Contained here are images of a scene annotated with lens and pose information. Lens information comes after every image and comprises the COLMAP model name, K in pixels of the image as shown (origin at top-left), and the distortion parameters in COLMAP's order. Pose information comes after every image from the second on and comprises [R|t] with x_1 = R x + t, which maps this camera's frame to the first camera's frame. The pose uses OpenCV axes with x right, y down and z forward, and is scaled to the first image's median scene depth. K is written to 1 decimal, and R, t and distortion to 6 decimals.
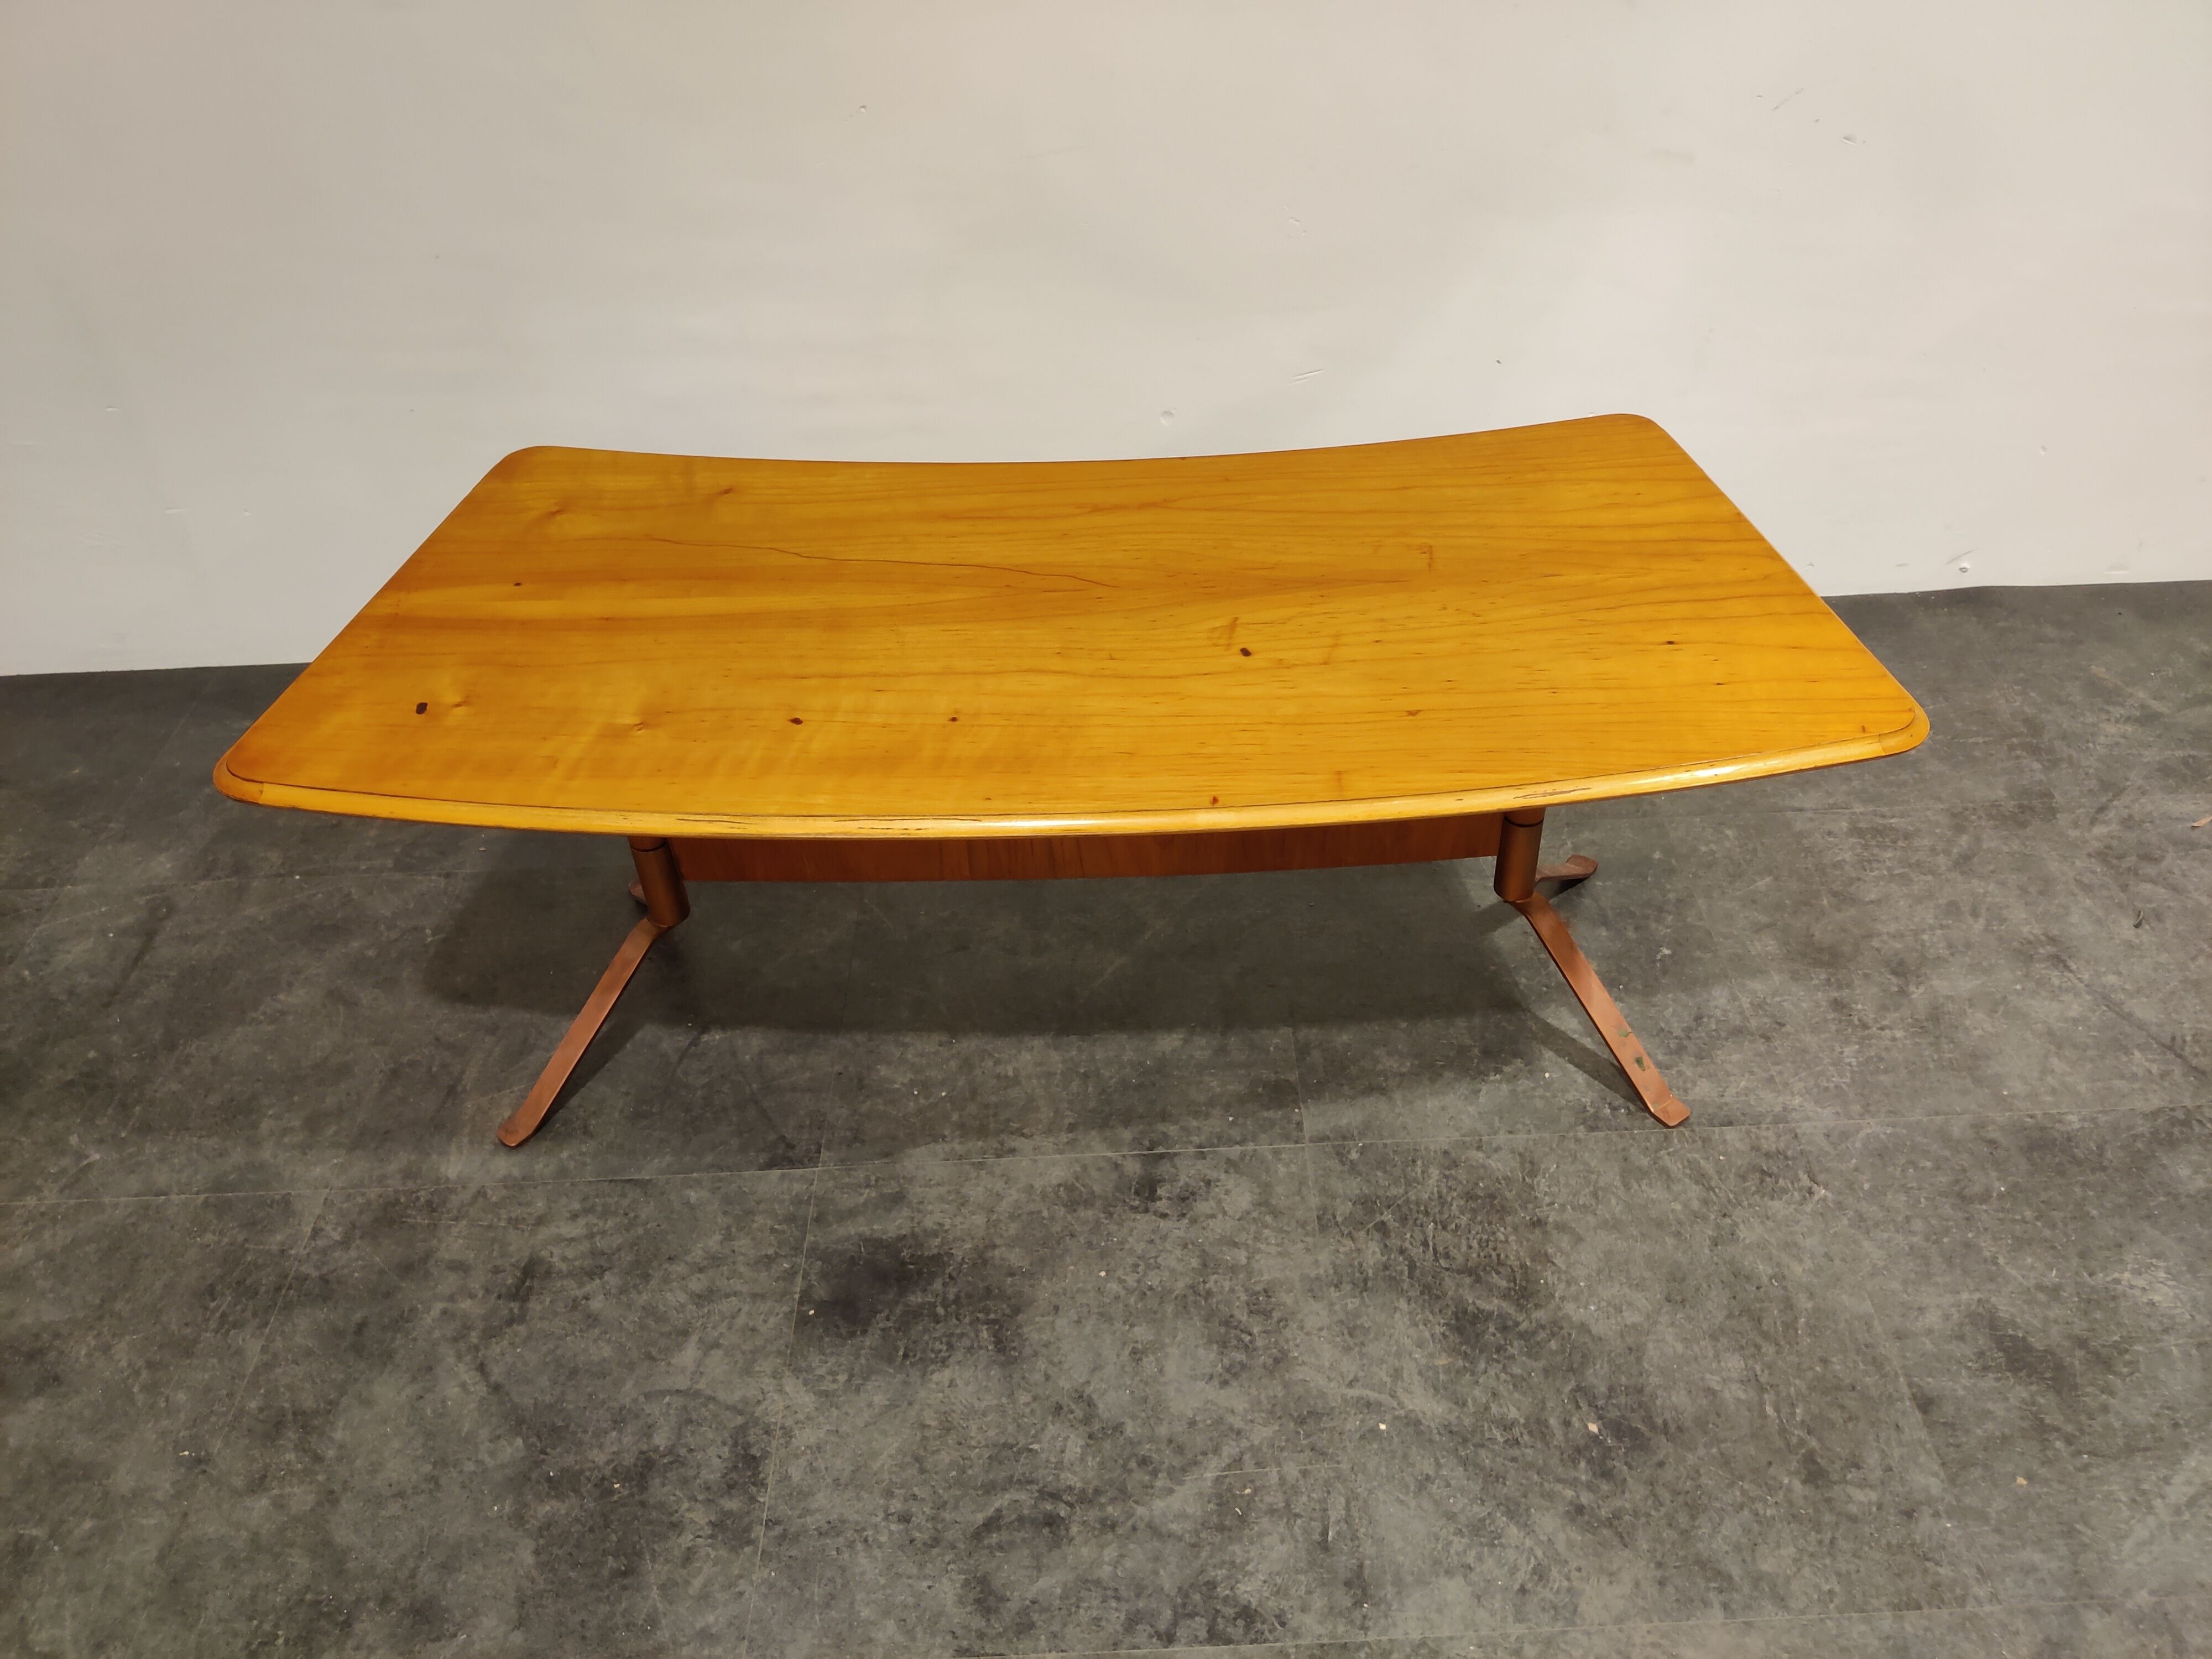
lens RADIAL K [[1670.4, 0, 1127.9], [0, 1670.4, 811.3], [0, 0, 1]] dist [0.002268, -0.013463]
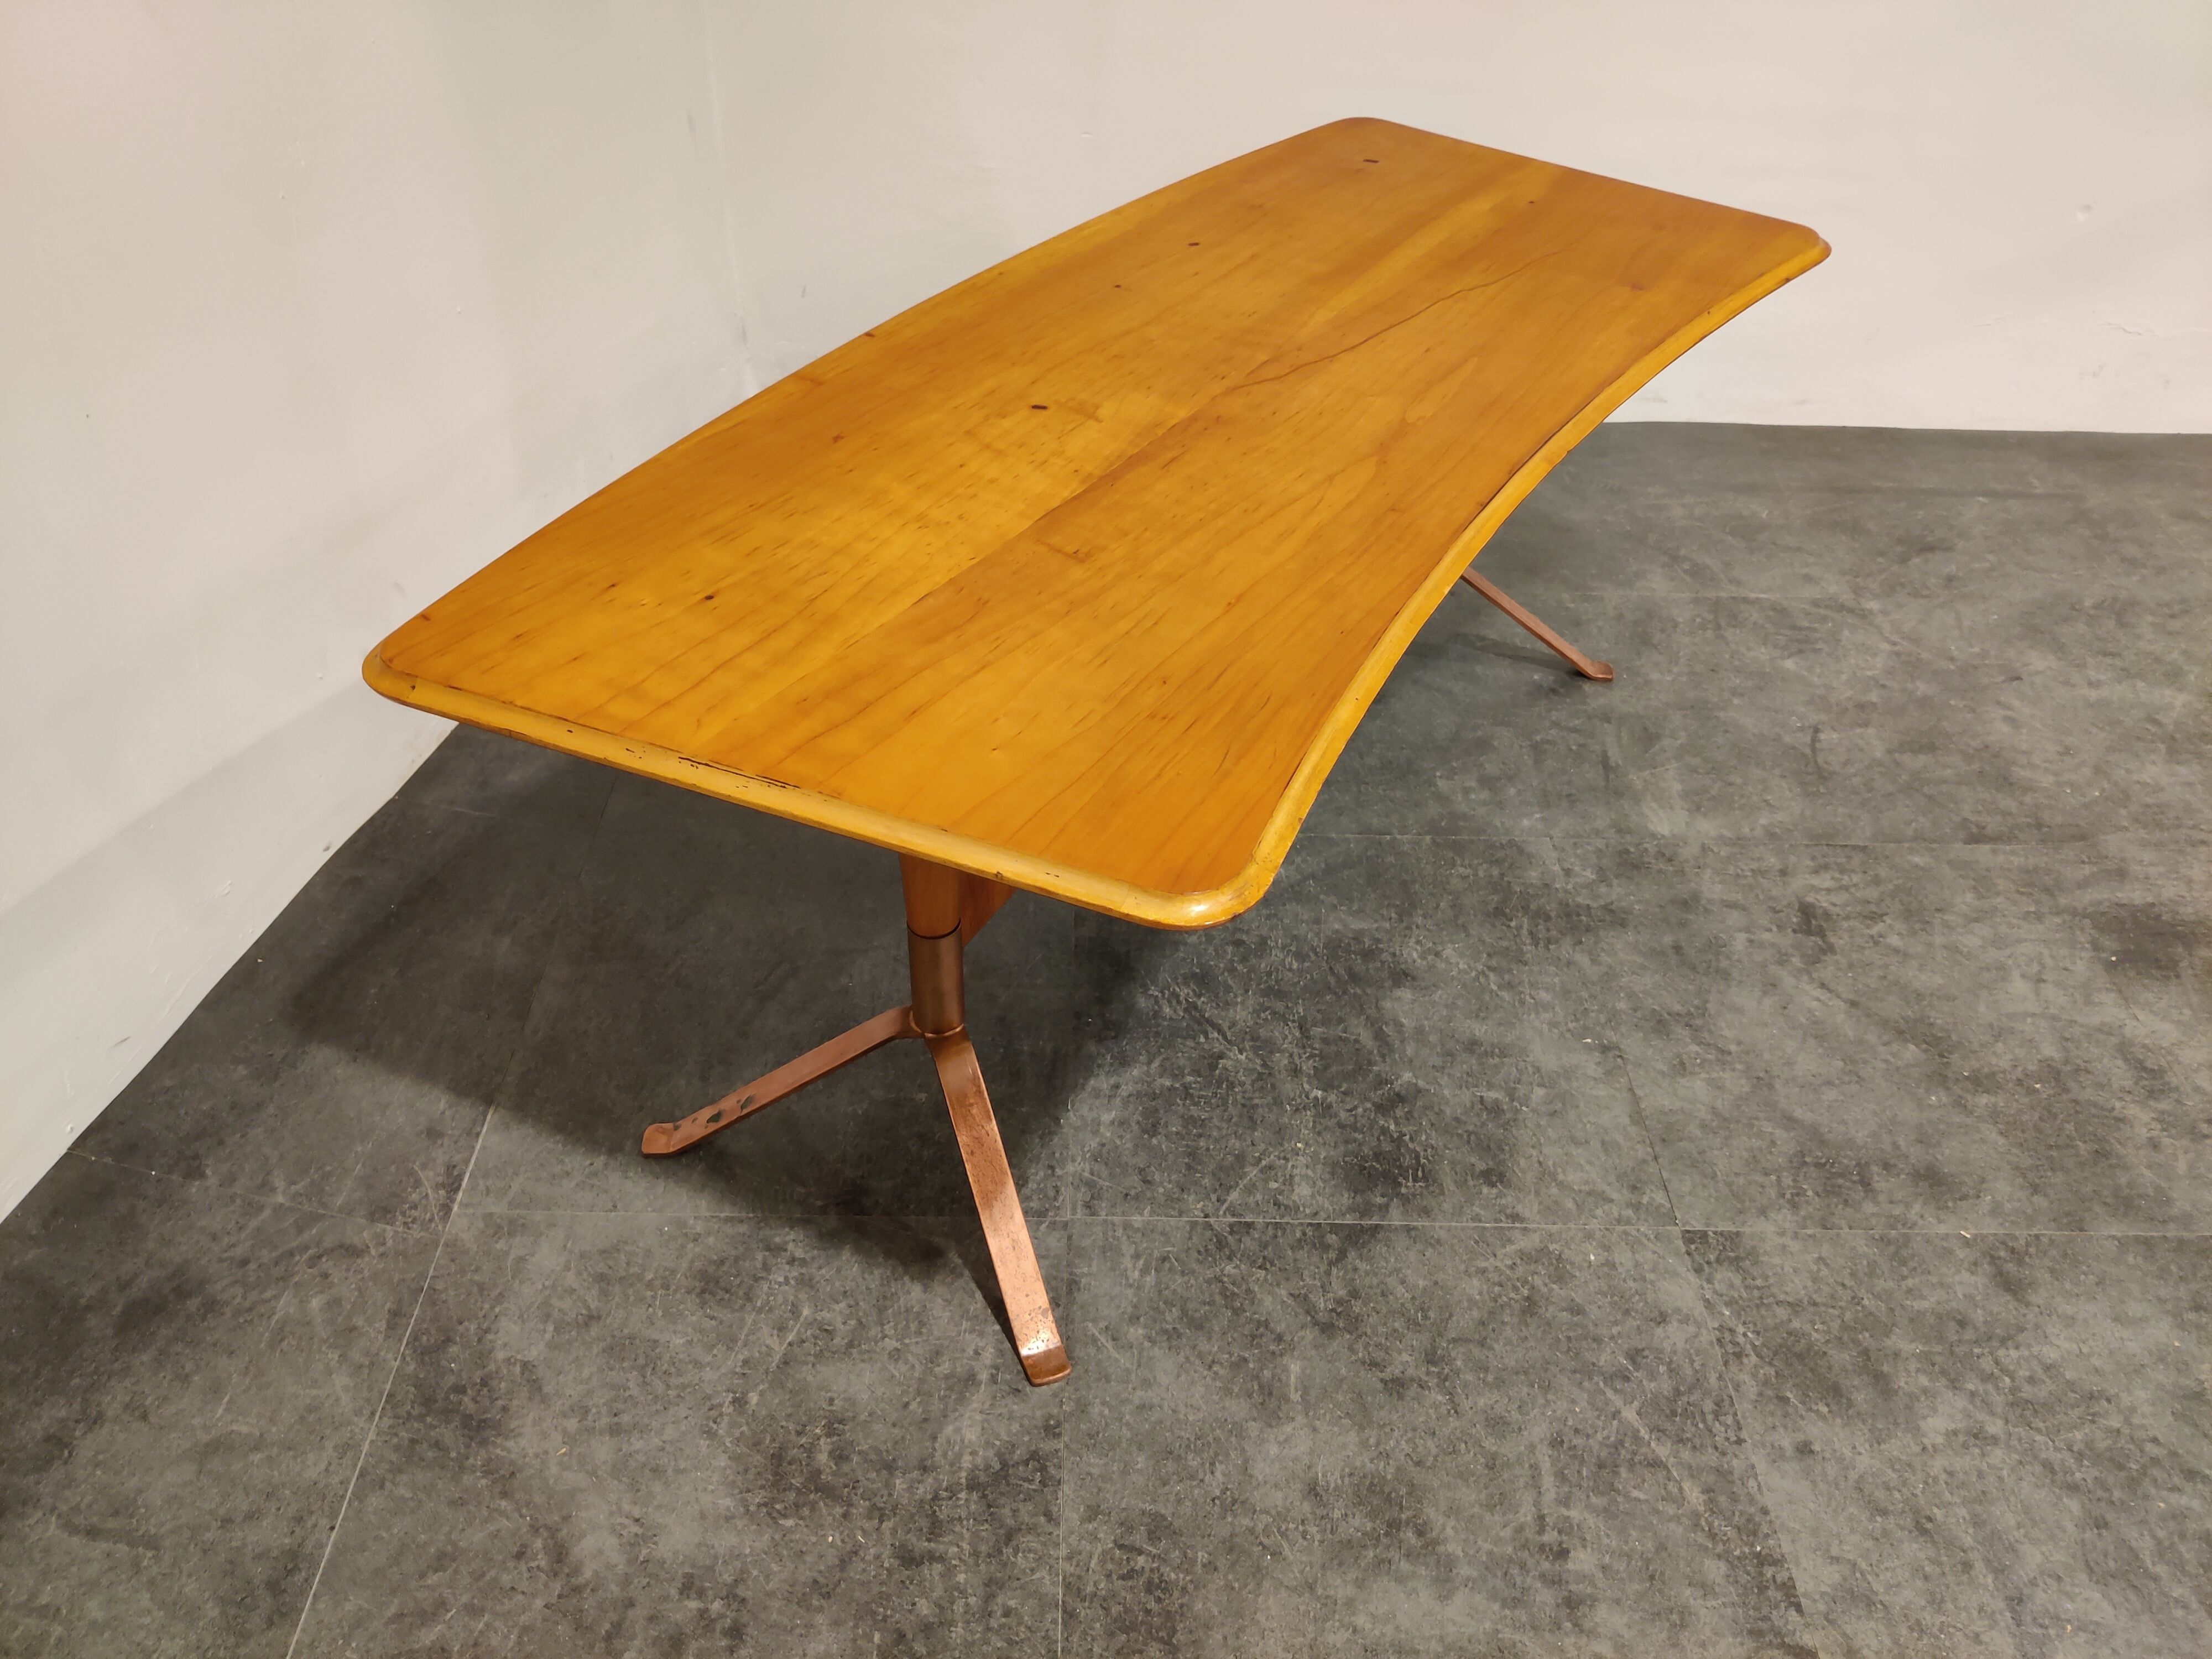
lens RADIAL K [[1670.4, 0, 1102.0], [0, 1670.4, 819.7], [0, 0, 1]] dist [0.002268, -0.013463]
pose [[0.997963, 0.061018, 0.018613, -0.864941], [-0.061026, 0.998136, -0.000119, 0.260155], [-0.018585, -0.001017, 0.999827, -0.020759]]
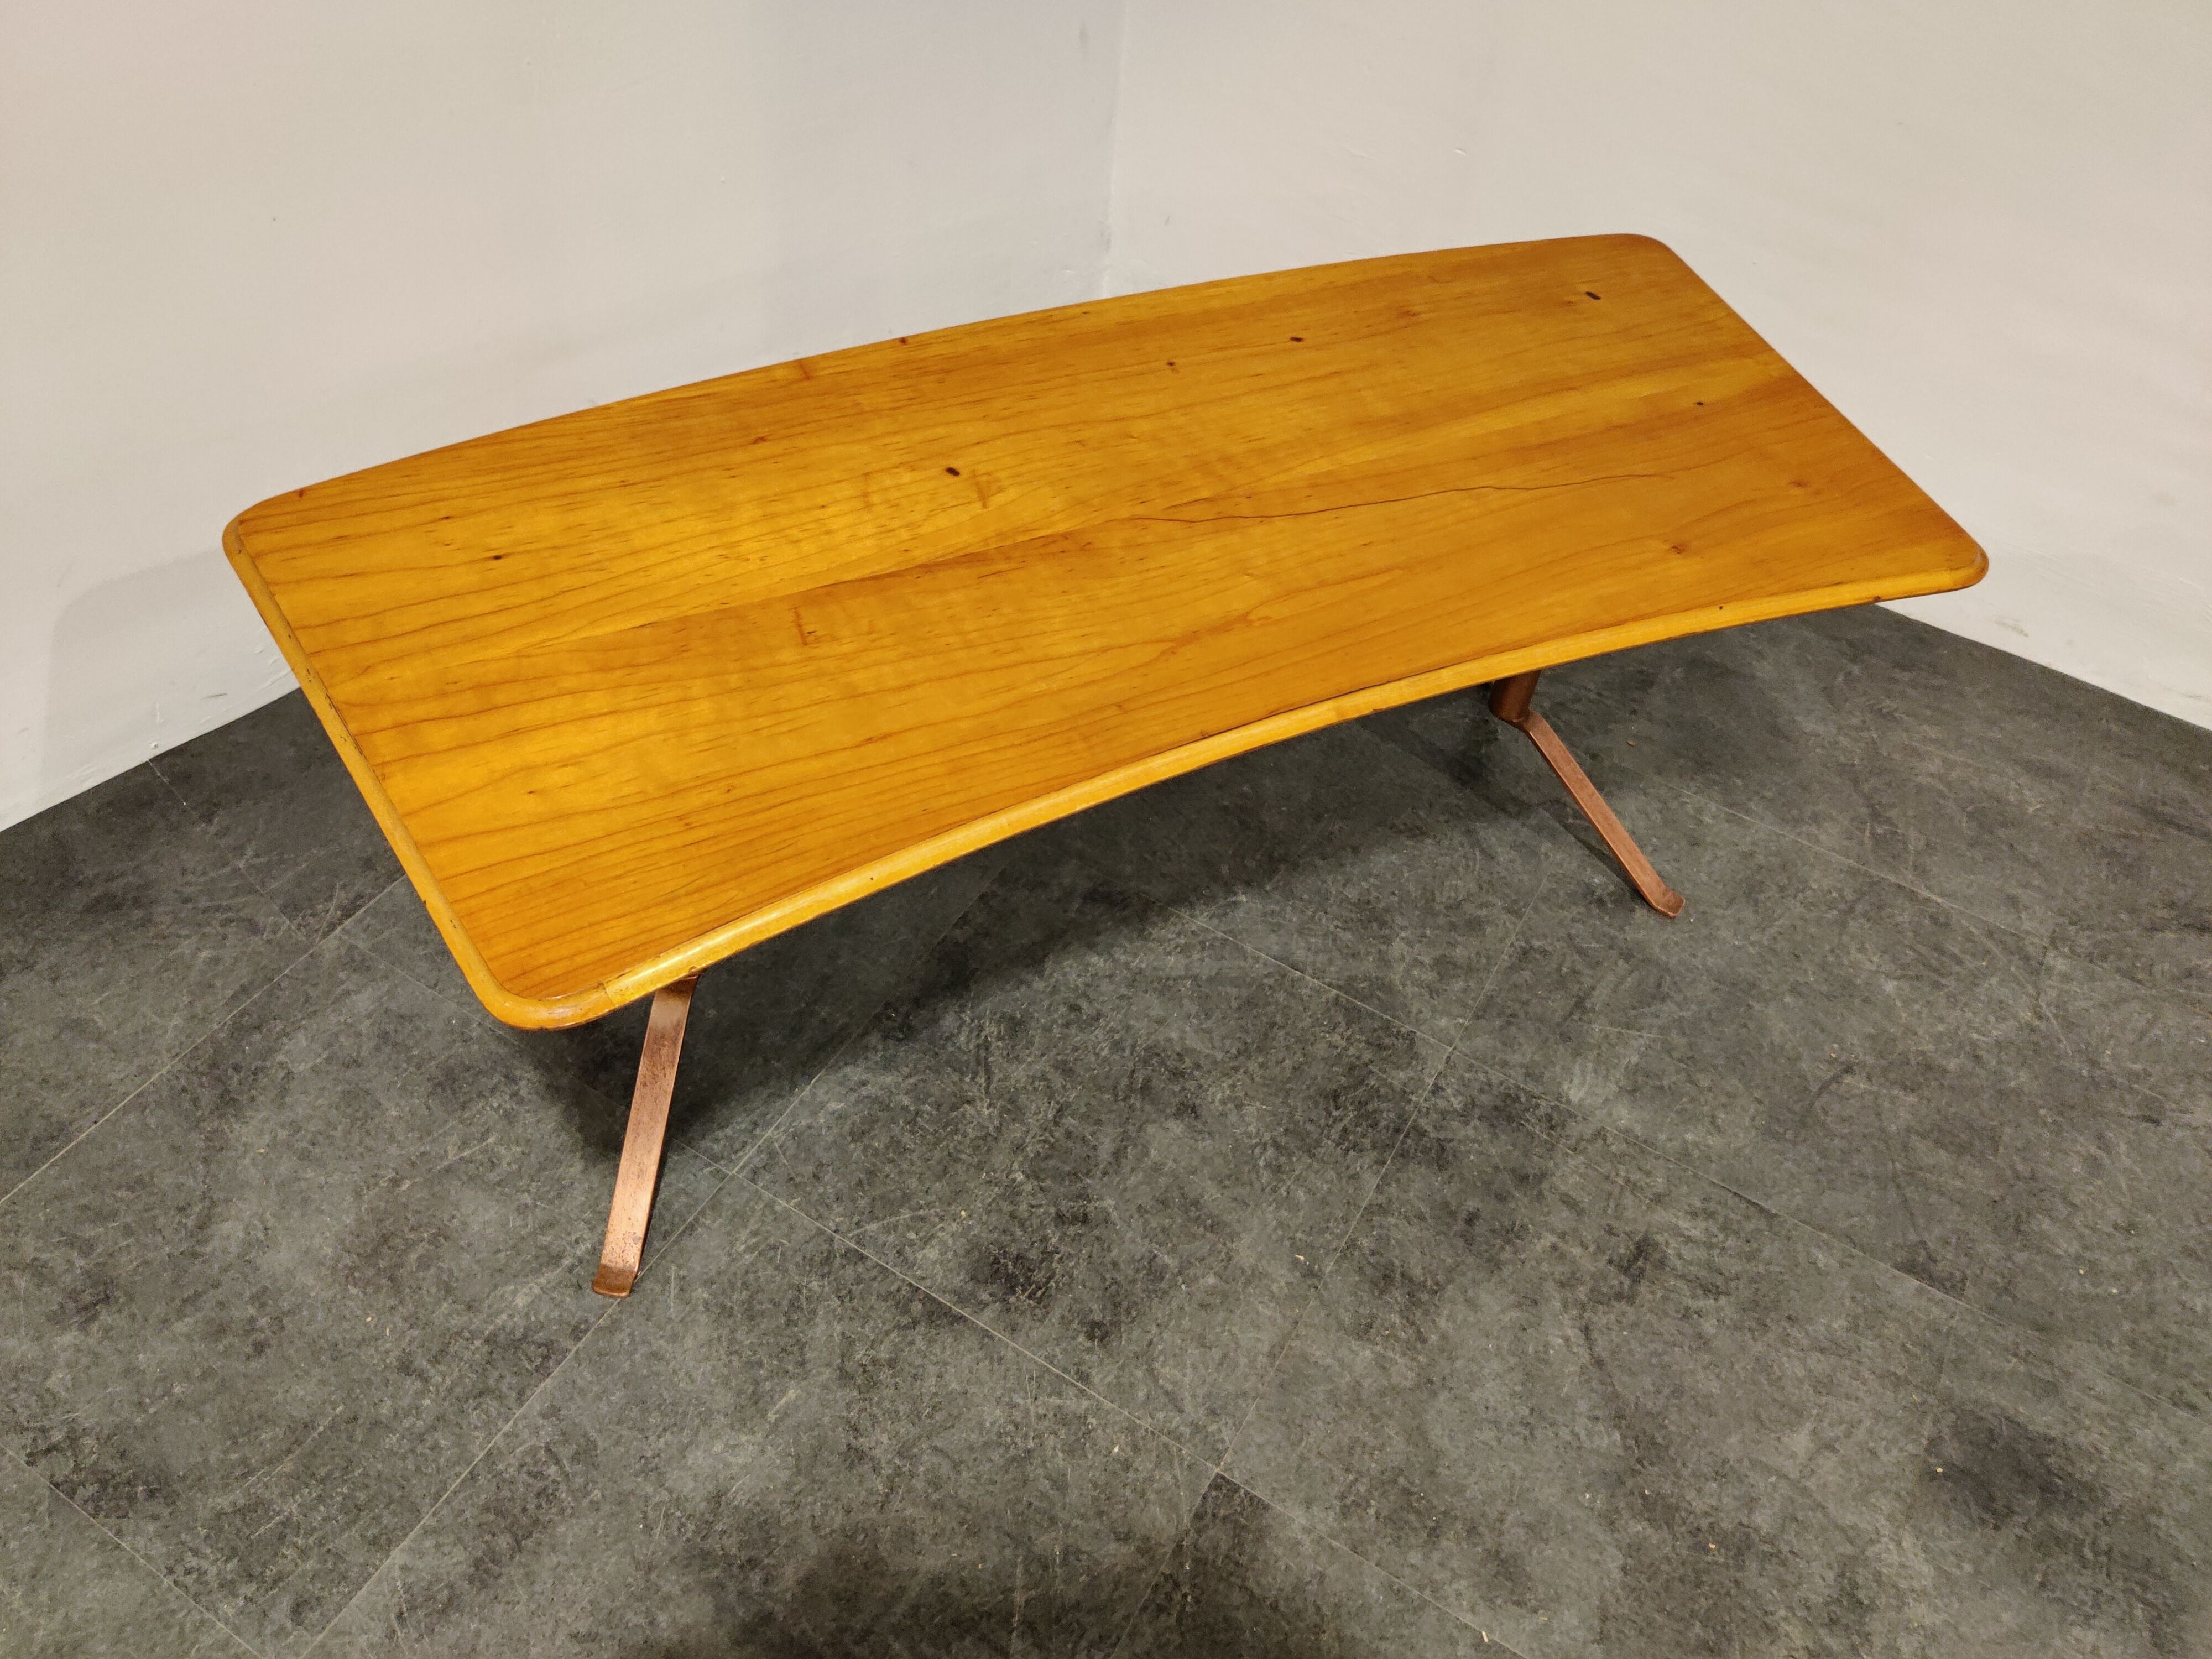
lens RADIAL K [[1670.4, 0, 1103.7], [0, 1670.4, 823.2], [0, 0, 1]] dist [0.002268, -0.013463]
pose [[0.840586, 0.458539, -0.288370, -0.480517], [-0.418362, 0.887736, 0.192087, 0.009431], [0.344076, -0.040823, 0.938054, 0.026821]]
